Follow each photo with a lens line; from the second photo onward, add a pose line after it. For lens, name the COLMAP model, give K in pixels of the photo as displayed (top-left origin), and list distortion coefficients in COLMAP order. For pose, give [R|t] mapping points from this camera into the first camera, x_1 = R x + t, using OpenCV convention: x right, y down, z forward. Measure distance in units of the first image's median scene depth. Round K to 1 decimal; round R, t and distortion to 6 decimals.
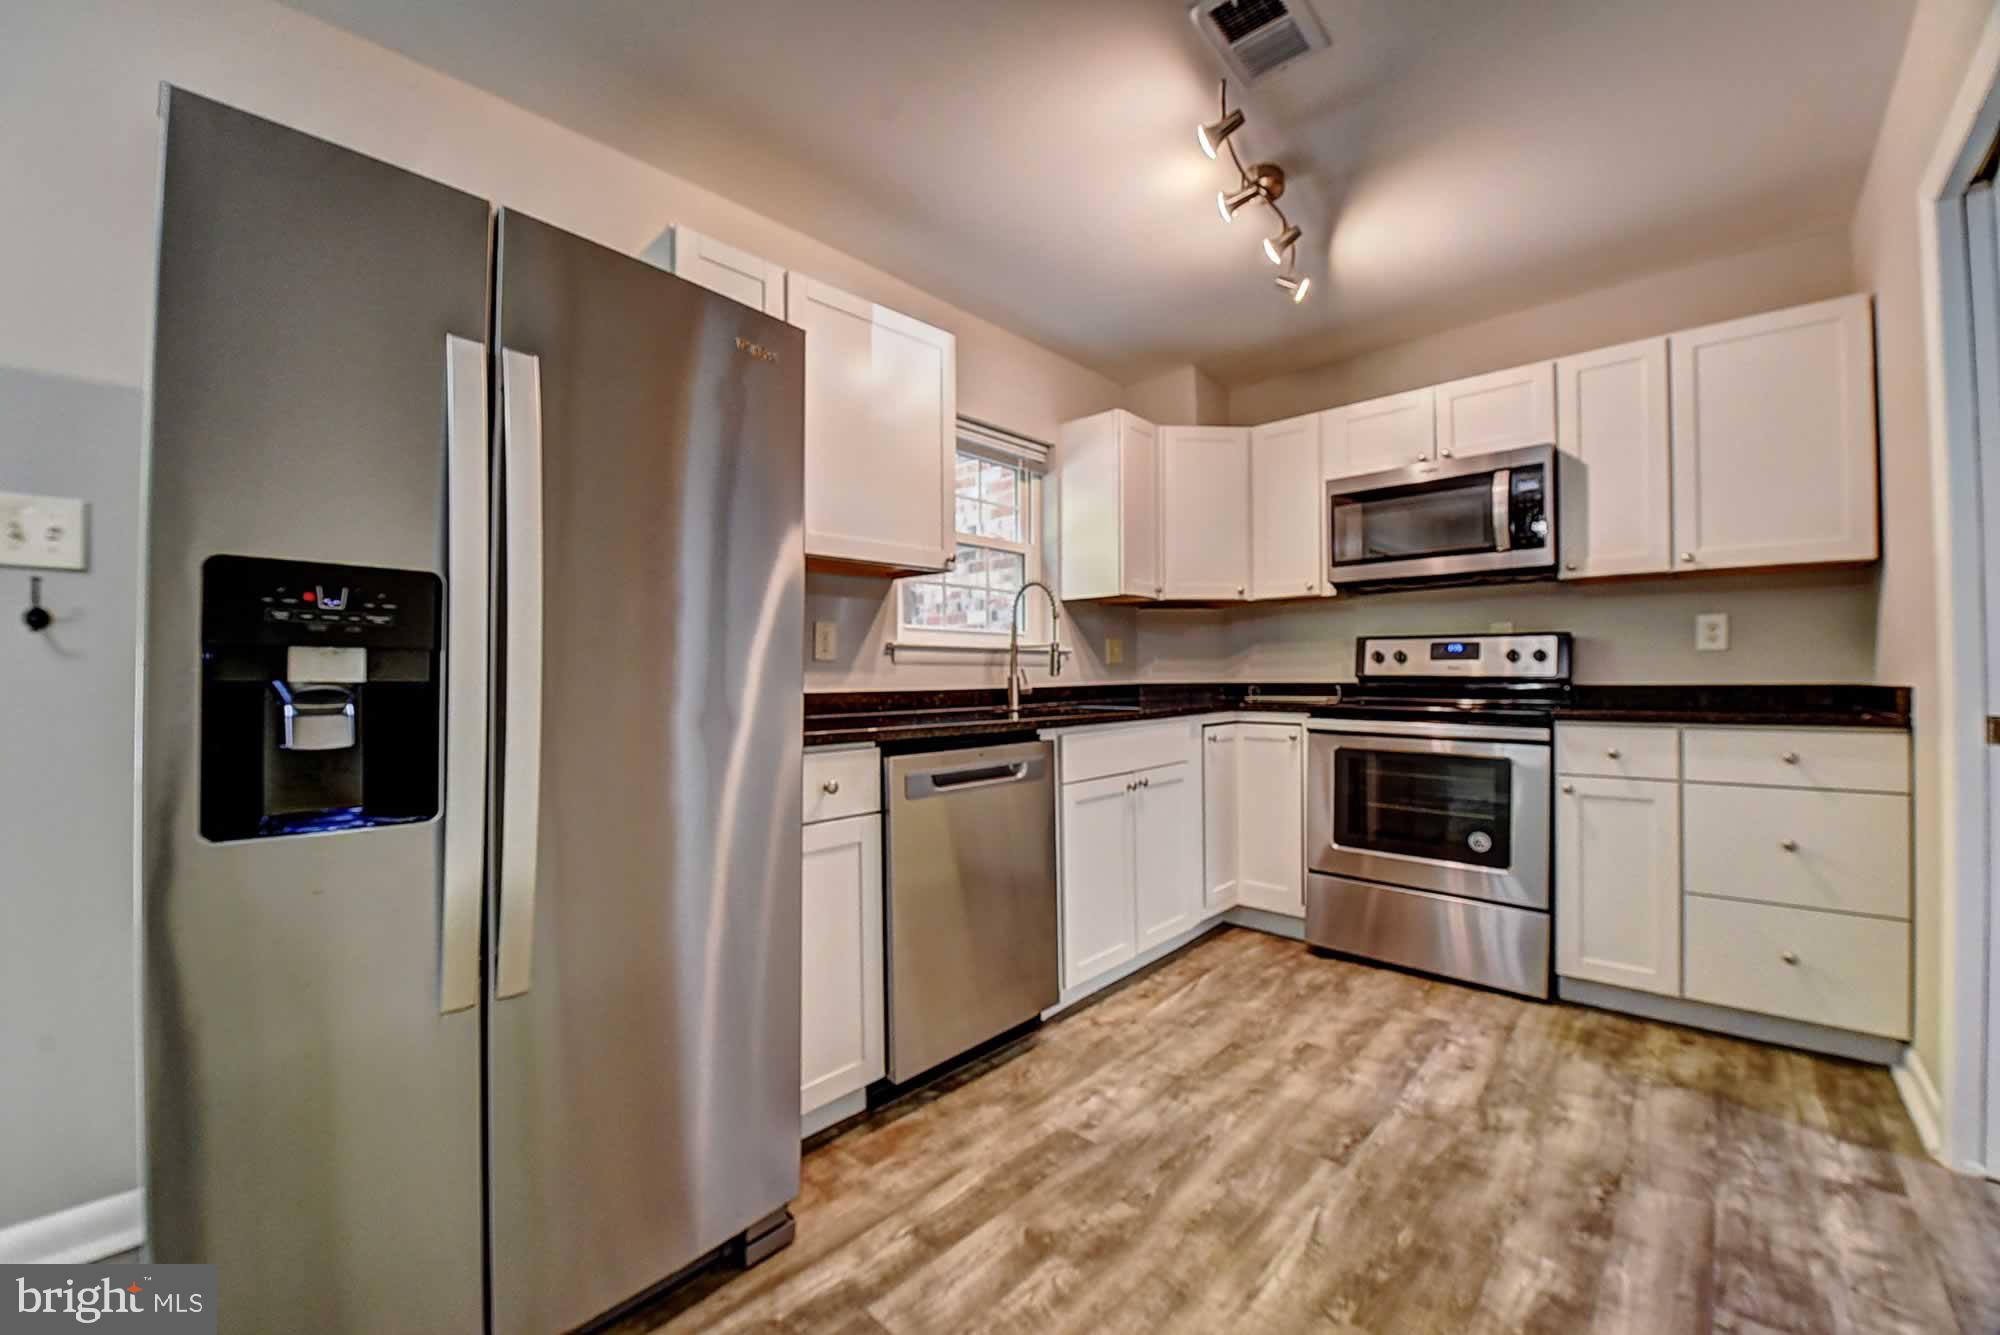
lens RADIAL K [[796.9, 0, 1001.0], [0, 796.9, 669.0], [0, 0, 1]] dist [-0.019346, -0.000847]
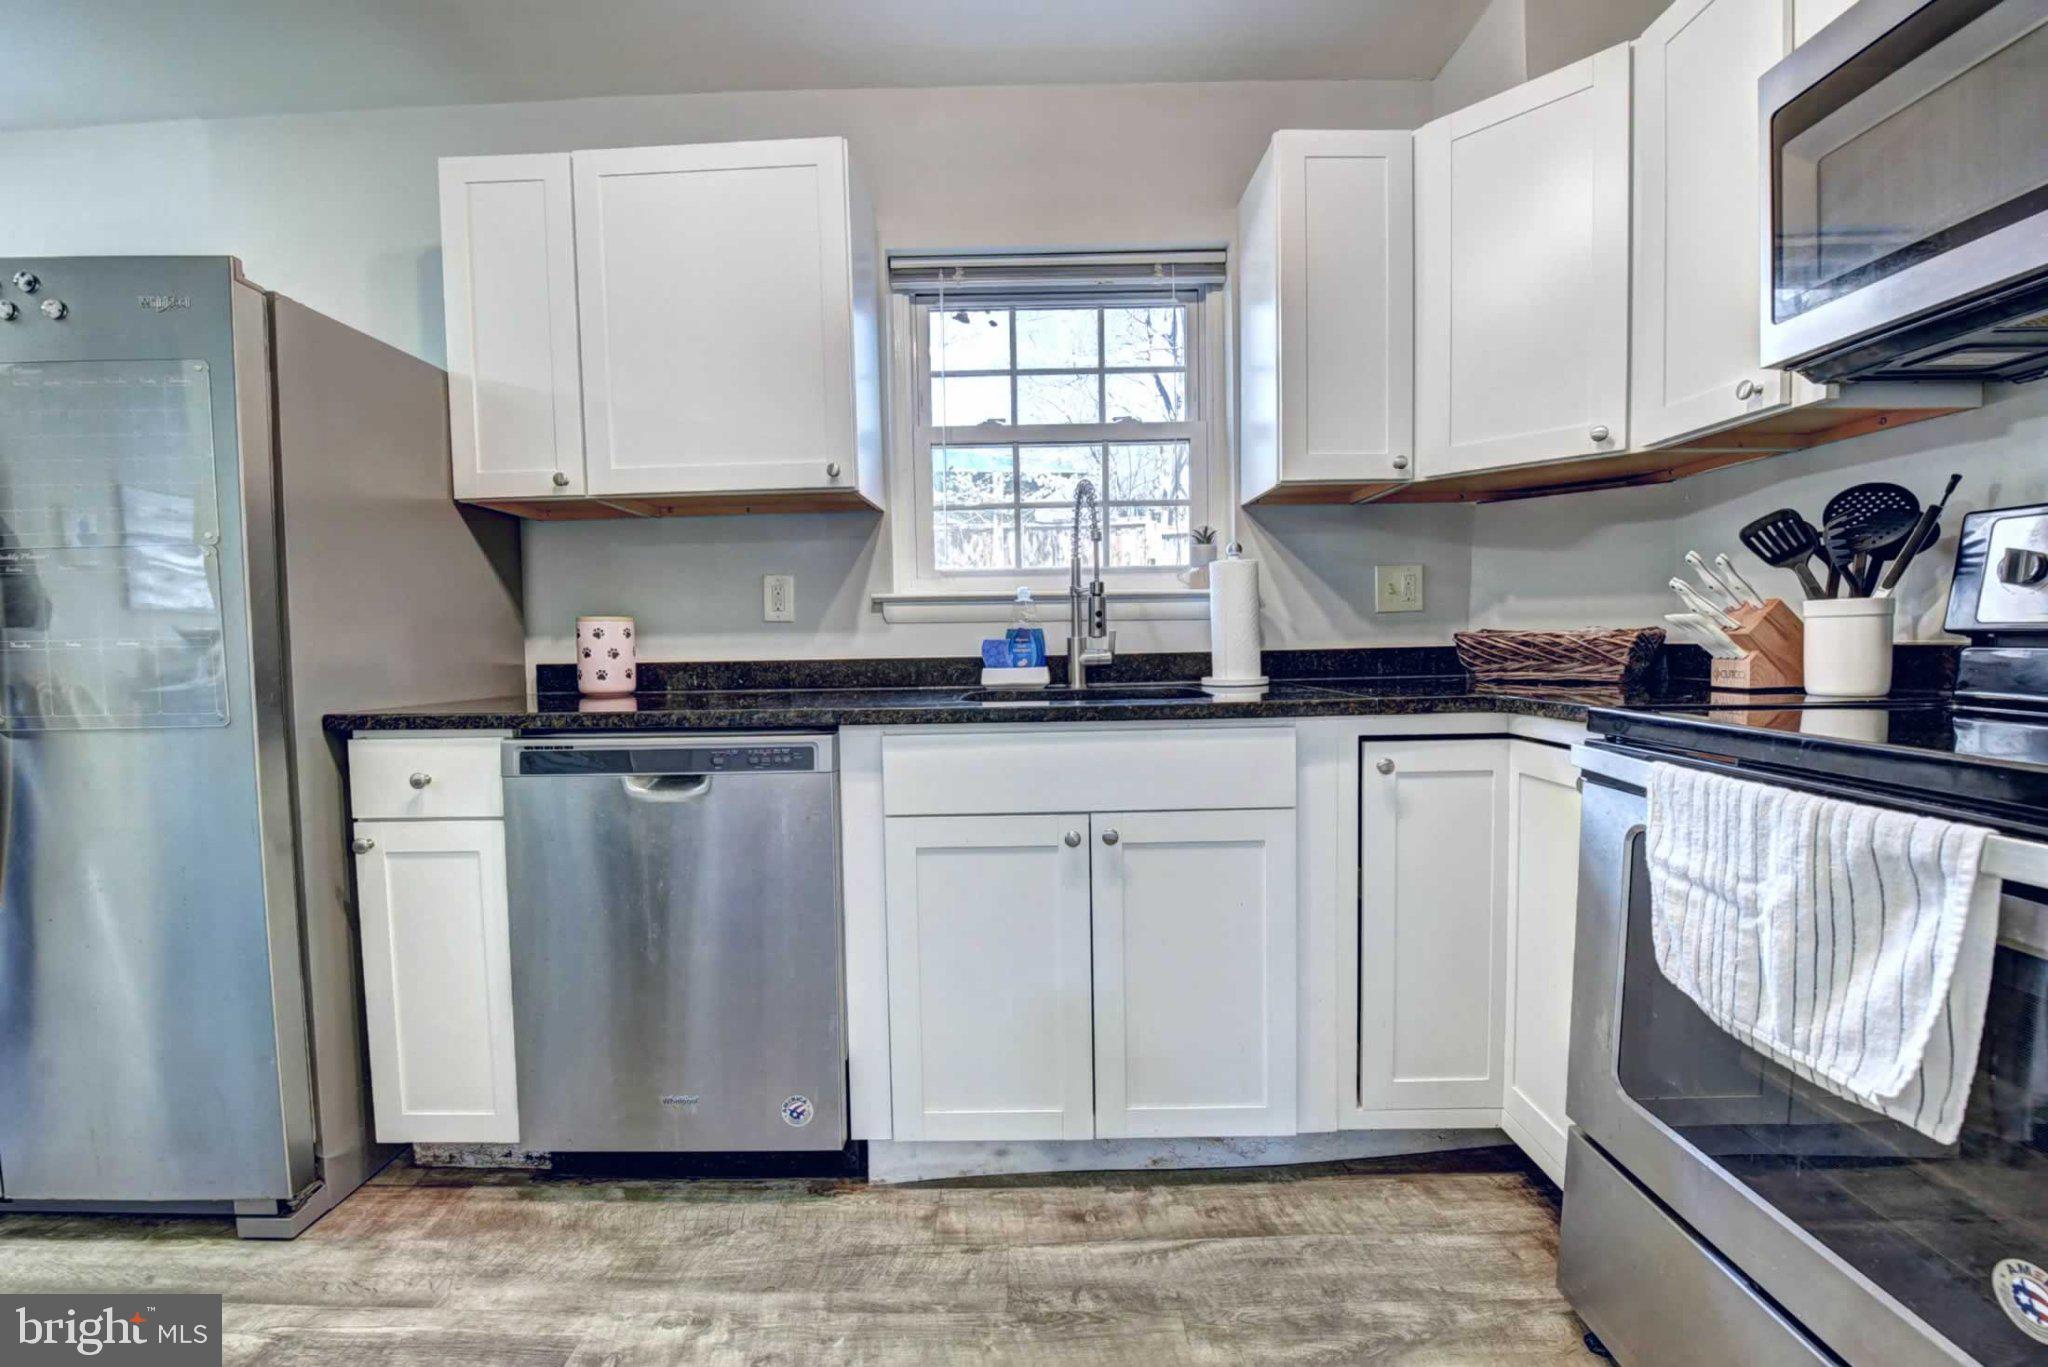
lens RADIAL K [[827.2, 0, 1024.0], [0, 827.2, 683.5], [0, 0, 1]] dist [-0.020961, -0.000169]
pose [[0.667250, 0.032502, -0.744125, 0.578634], [0.019356, 0.997953, 0.060946, 0.006018], [0.744583, -0.055069, 0.665255, 0.623205]]
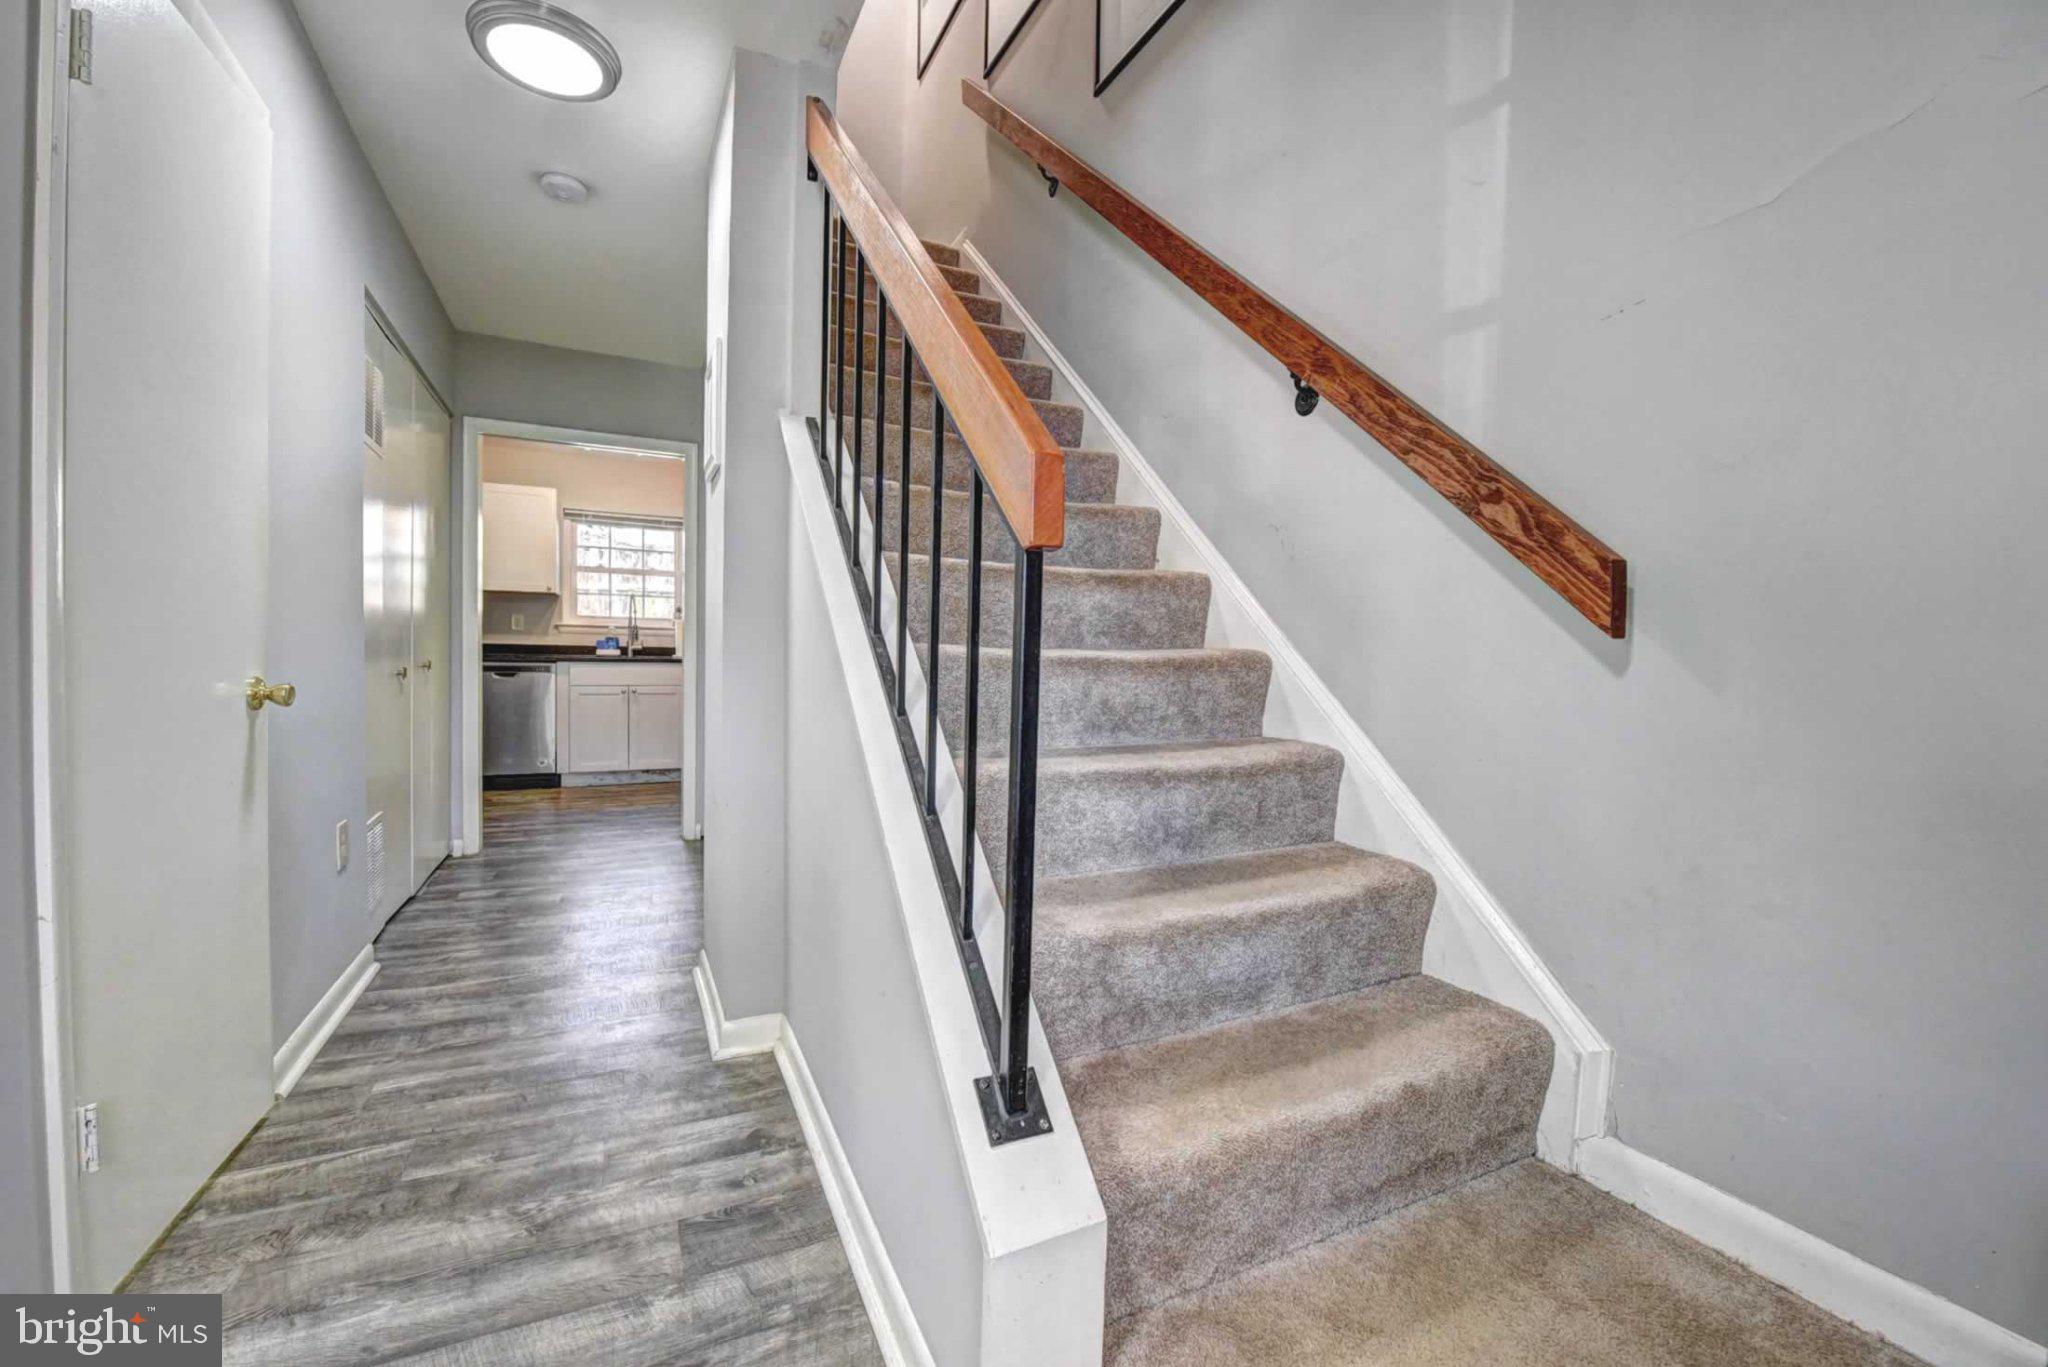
lens RADIAL K [[816.0, 0, 1025.0], [0, 816.0, 685.0], [0, 0, 1]] dist [-0.019346, -0.000847]
pose [[0.931109, 0.044757, -0.361984, 2.021424], [-0.027602, 0.998243, 0.052429, -0.017006], [0.363694, -0.038826, 0.930709, -0.659772]]
